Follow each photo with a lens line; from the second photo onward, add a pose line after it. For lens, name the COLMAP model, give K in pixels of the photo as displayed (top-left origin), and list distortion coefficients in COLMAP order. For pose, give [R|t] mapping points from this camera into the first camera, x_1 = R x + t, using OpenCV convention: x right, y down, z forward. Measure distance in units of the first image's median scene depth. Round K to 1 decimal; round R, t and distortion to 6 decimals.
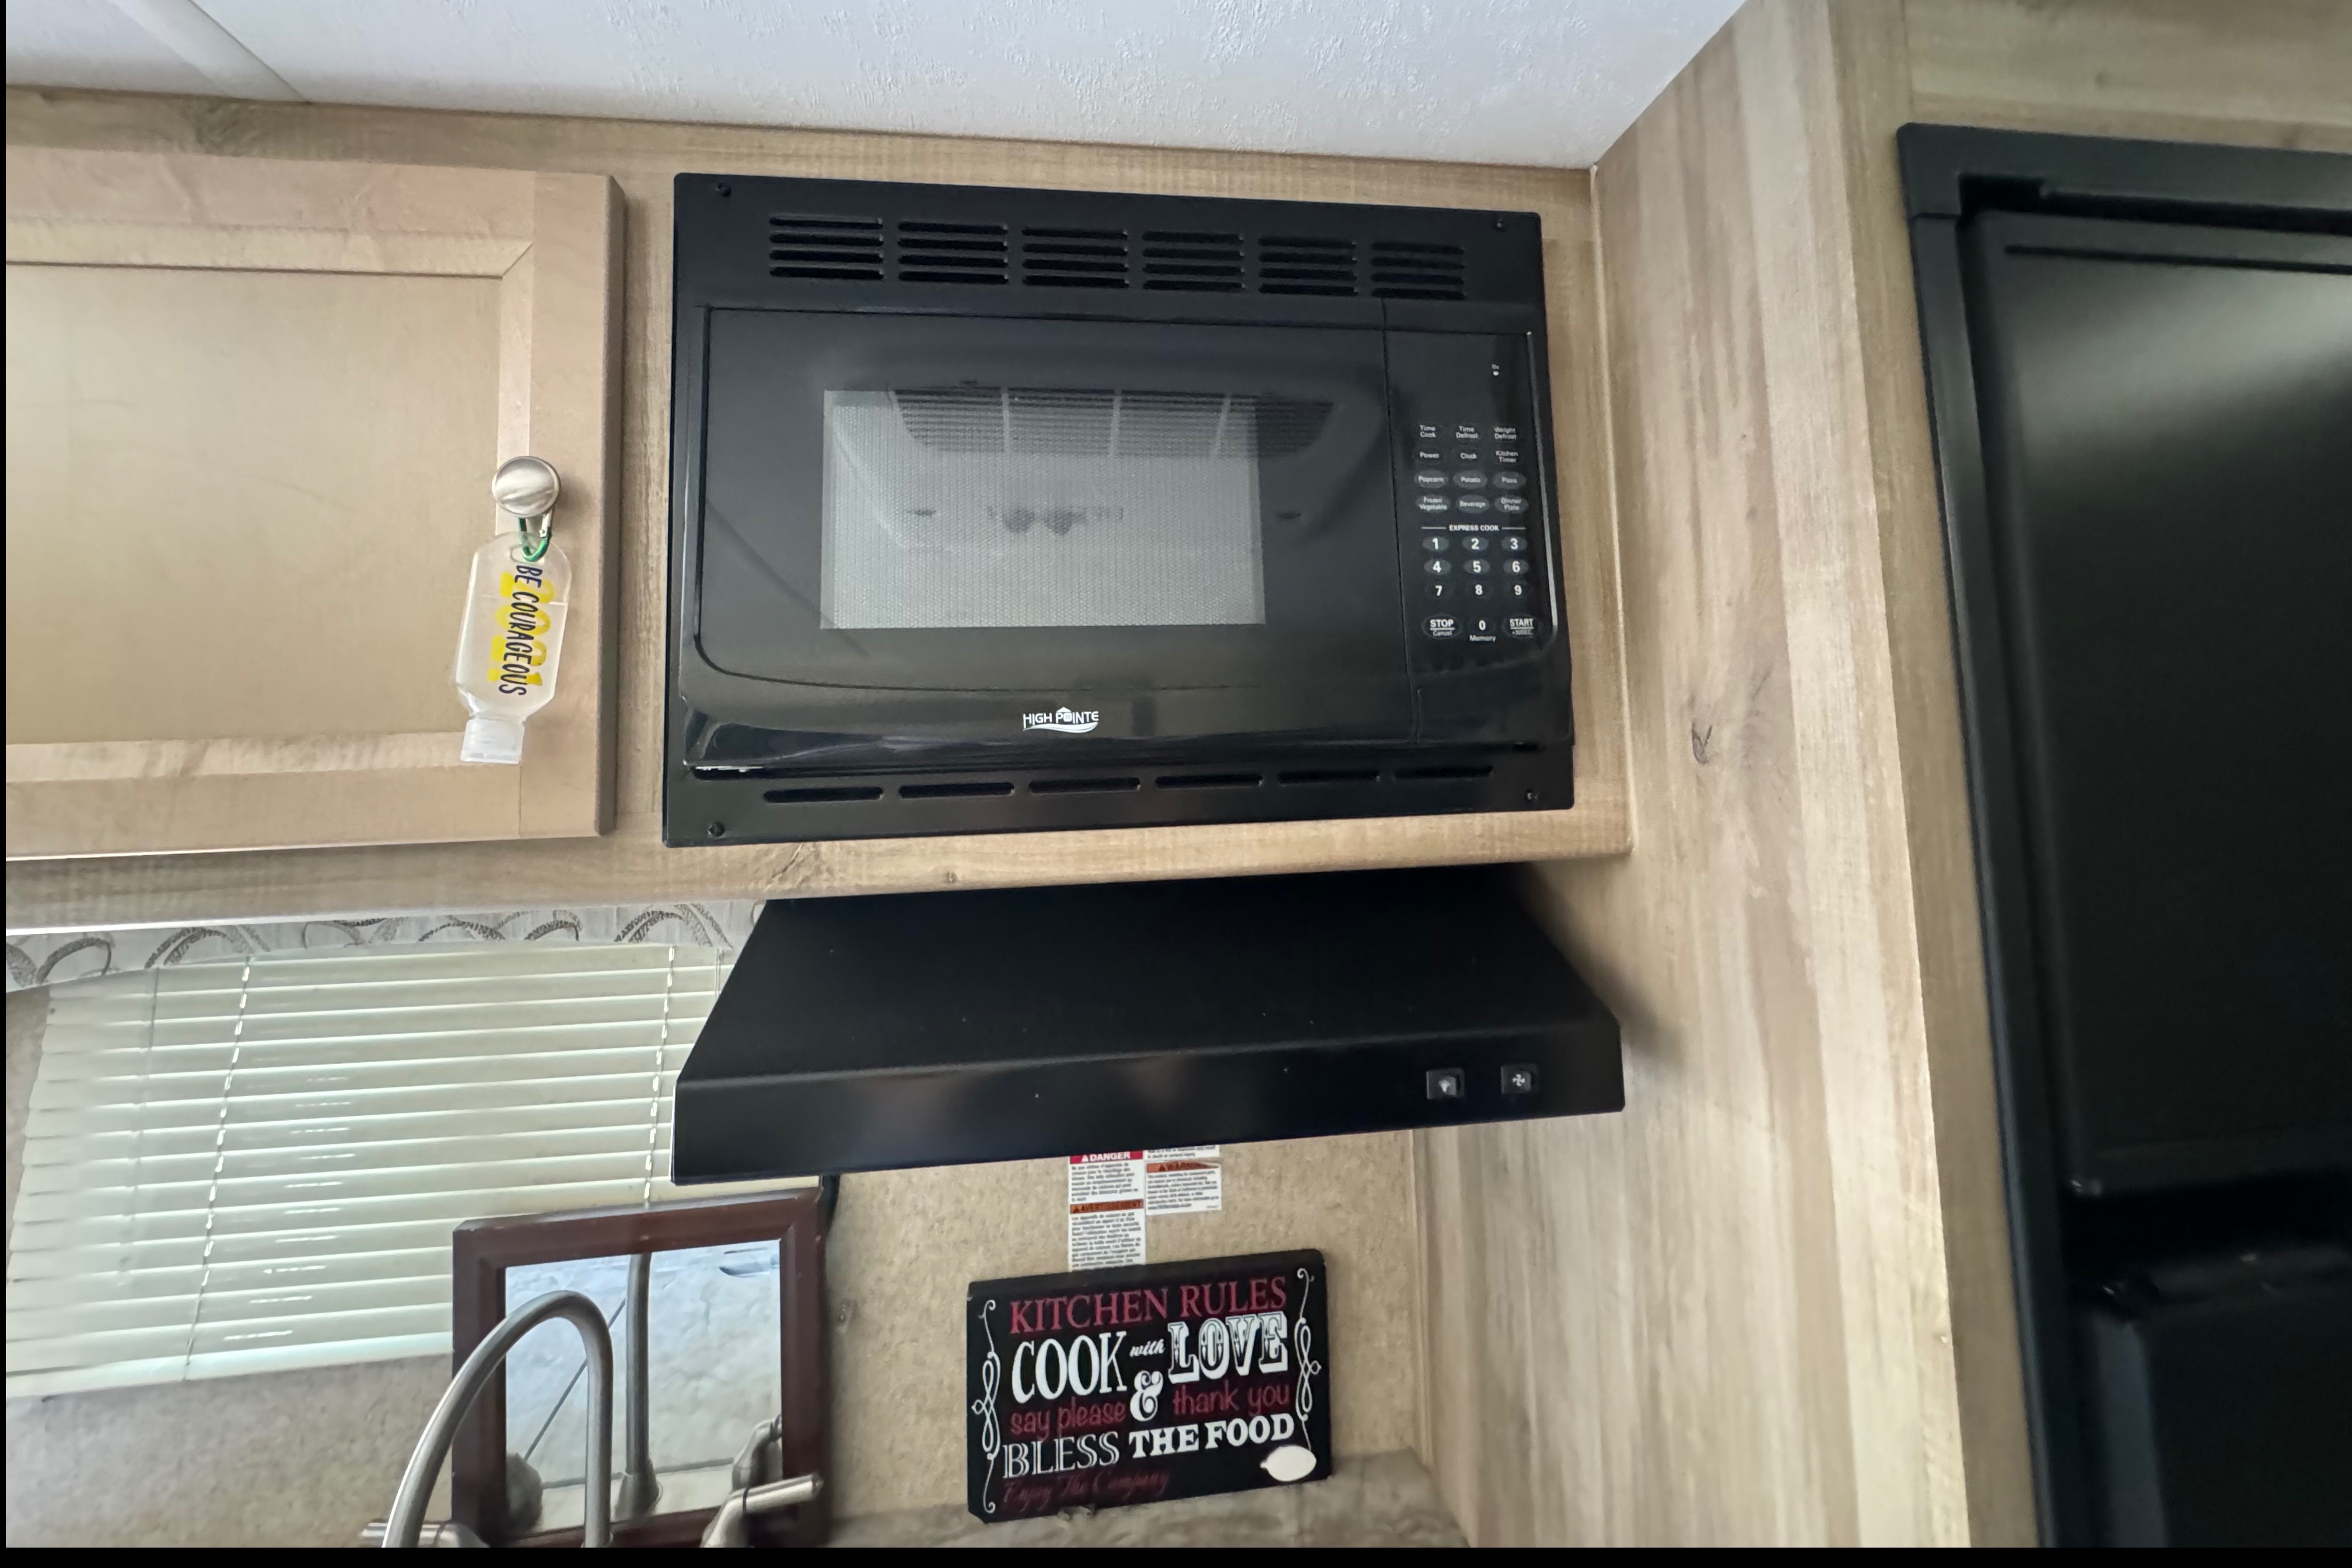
lens RADIAL K [[955.2, 0, 1162.9], [0, 955.2, 669.6], [0, 0, 1]] dist [-0.000763, -0.000031]
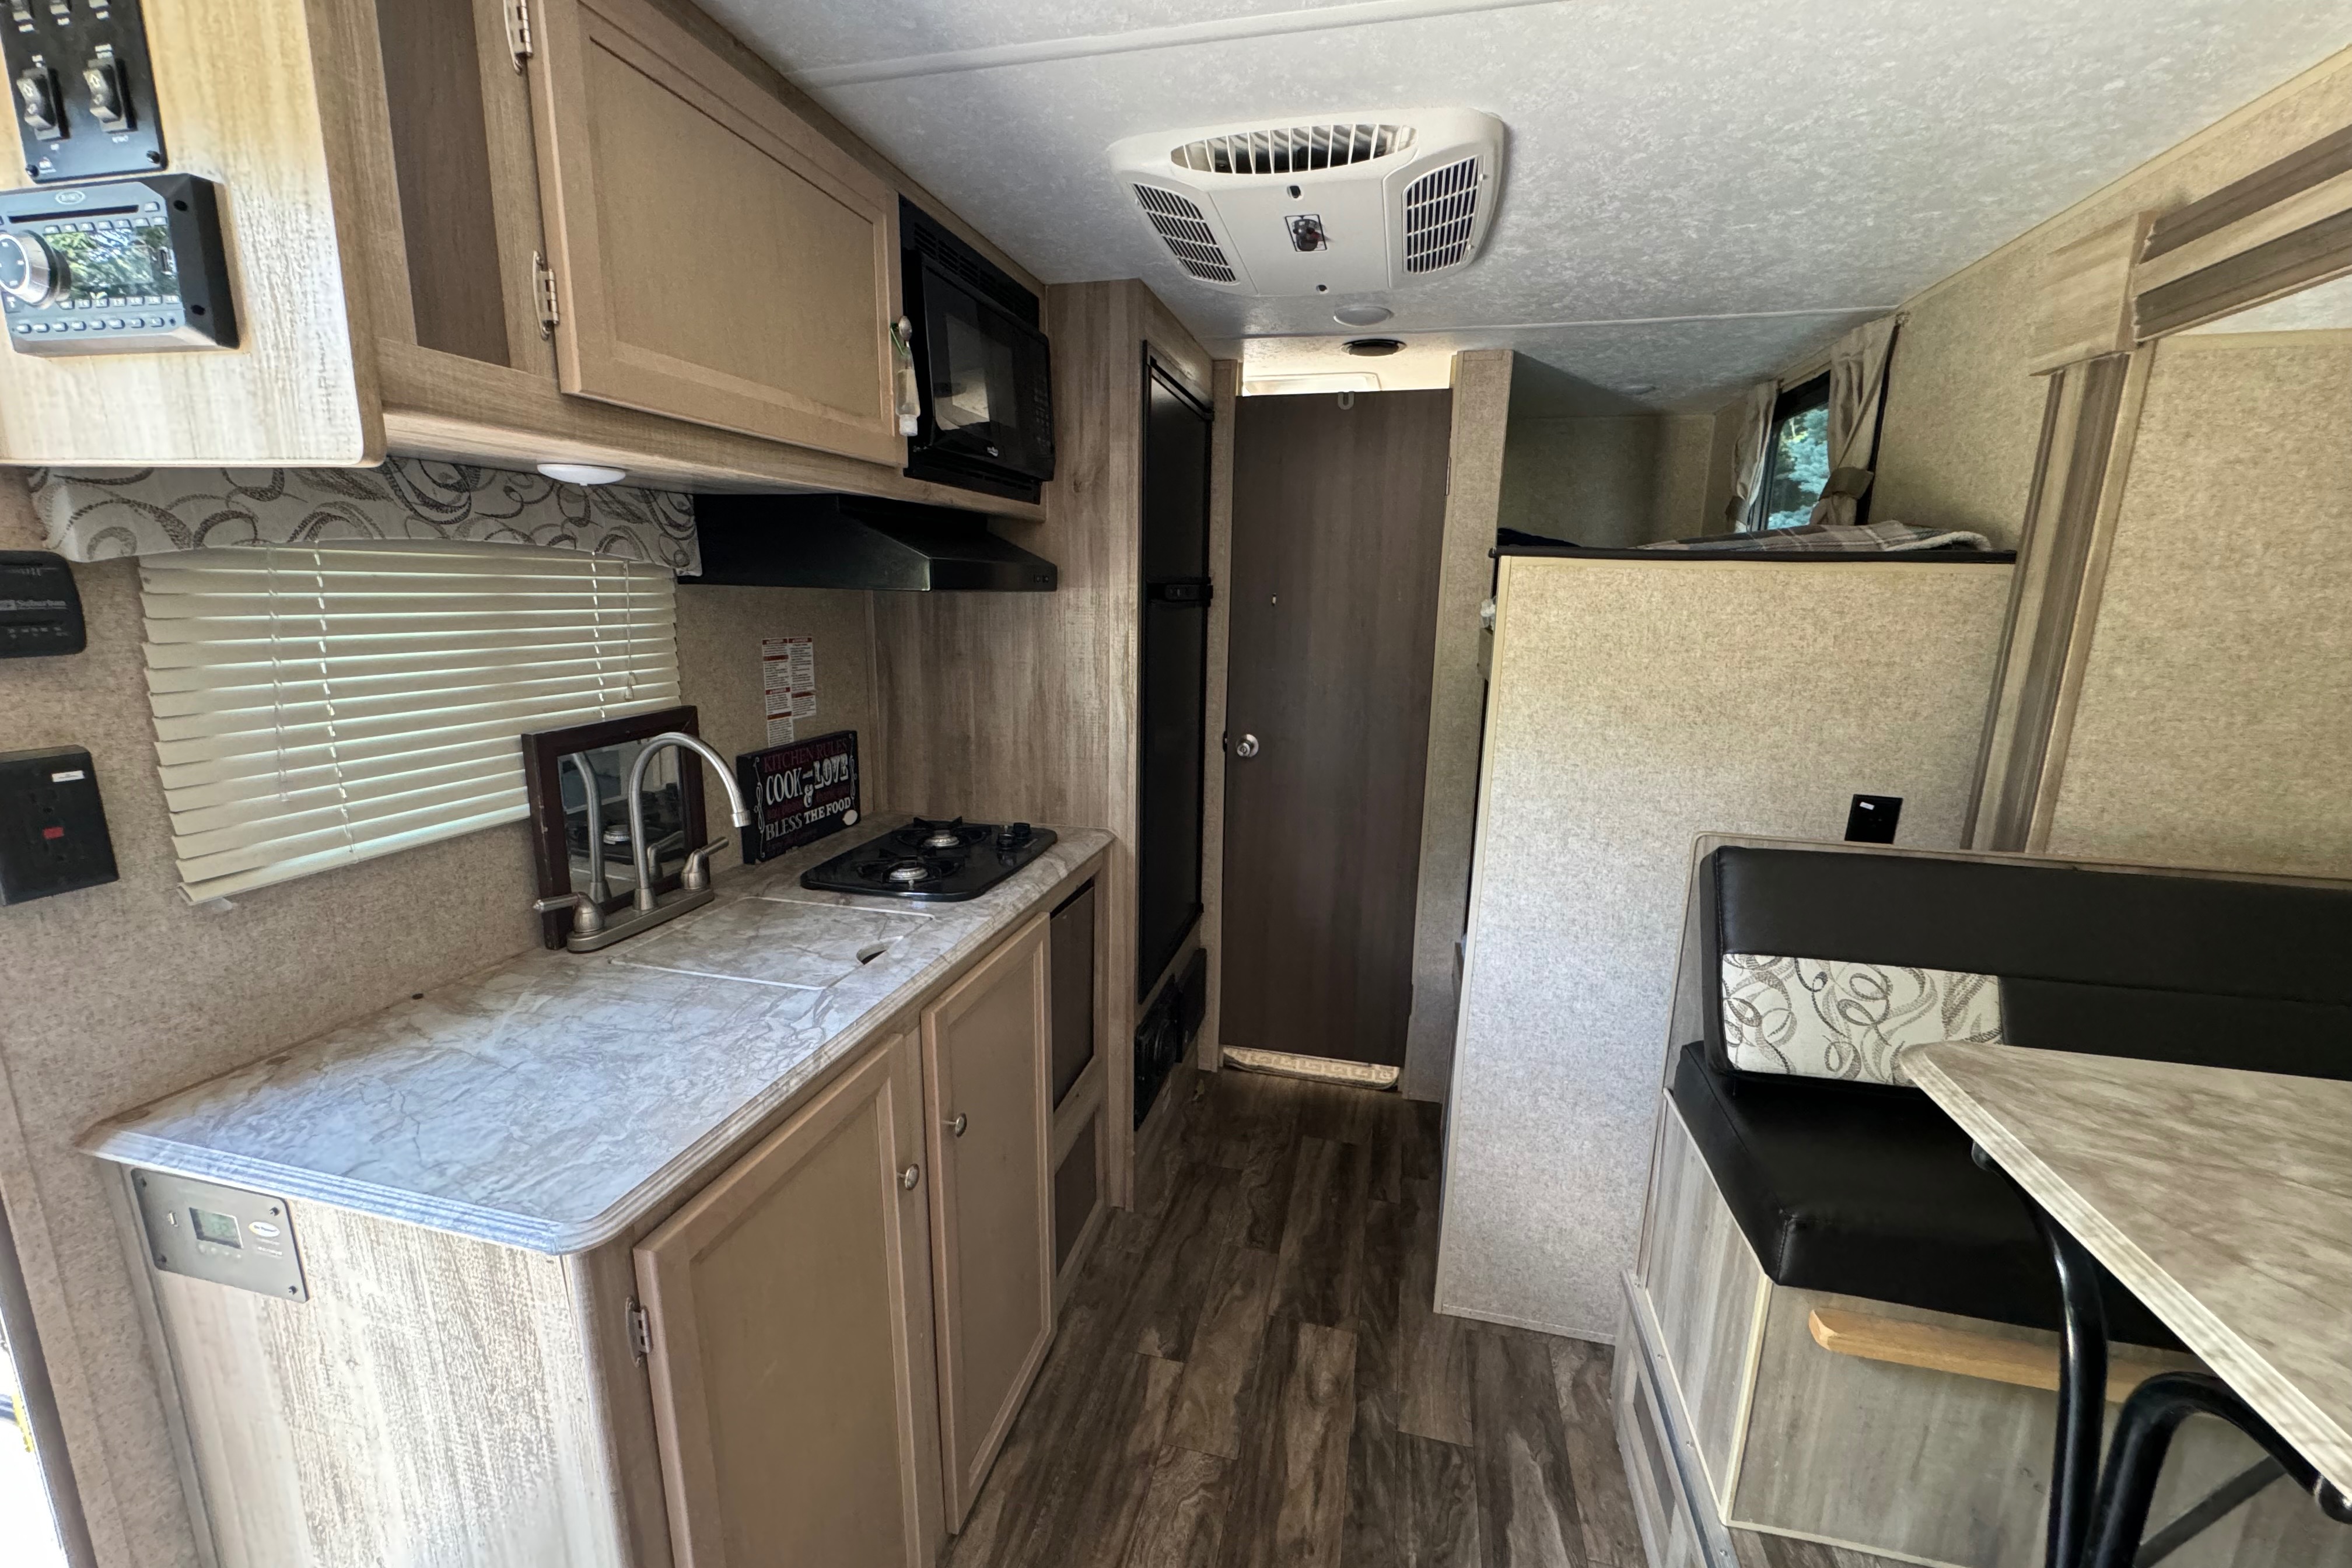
lens RADIAL K [[955.2, 0, 1168.4], [0, 955.2, 792.6], [0, 0, 1]] dist [-0.000763, -0.000031]
pose [[0.375008, -0.164355, 0.912336, -1.641171], [-0.098556, 0.971512, 0.215526, 0.229113], [-0.921768, -0.170740, 0.348126, -0.454383]]
